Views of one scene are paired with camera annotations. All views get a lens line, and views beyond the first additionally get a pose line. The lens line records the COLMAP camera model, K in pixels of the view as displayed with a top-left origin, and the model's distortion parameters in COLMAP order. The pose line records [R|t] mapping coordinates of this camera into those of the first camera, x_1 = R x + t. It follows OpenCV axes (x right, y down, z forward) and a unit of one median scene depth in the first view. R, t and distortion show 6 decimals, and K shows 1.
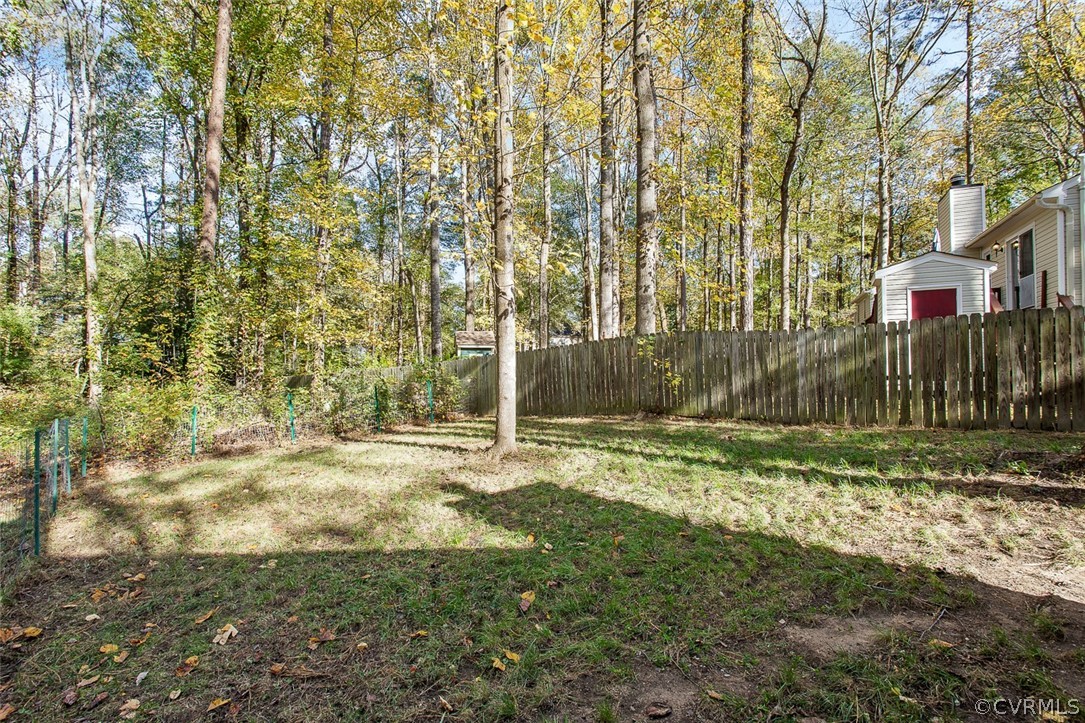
lens RADIAL K [[523.6, 0, 541.2], [0, 523.6, 362.5], [0, 0, 1]] dist [0.011810, -0.001468]
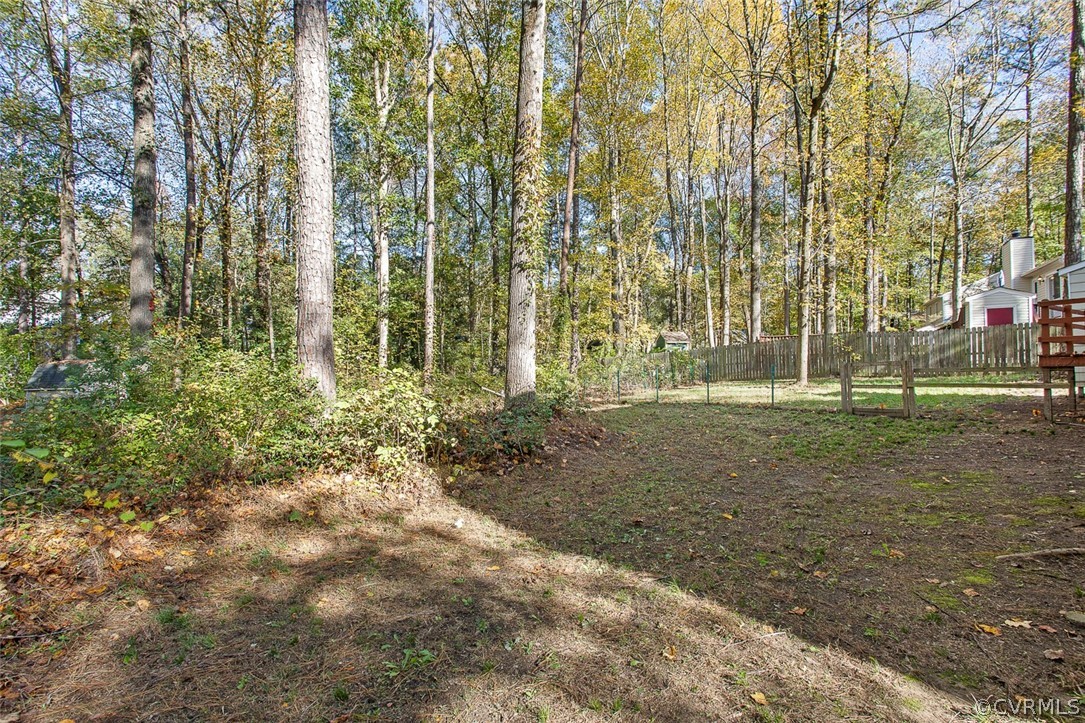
lens RADIAL K [[523.6, 0, 545.5], [0, 523.6, 362.5], [0, 0, 1]] dist [0.011810, -0.001468]
pose [[0.997615, -0.002397, -0.068983, -0.577254], [0.002431, 0.999997, 0.000398, 0.036540], [0.068982, -0.000565, 0.997618, -0.769858]]
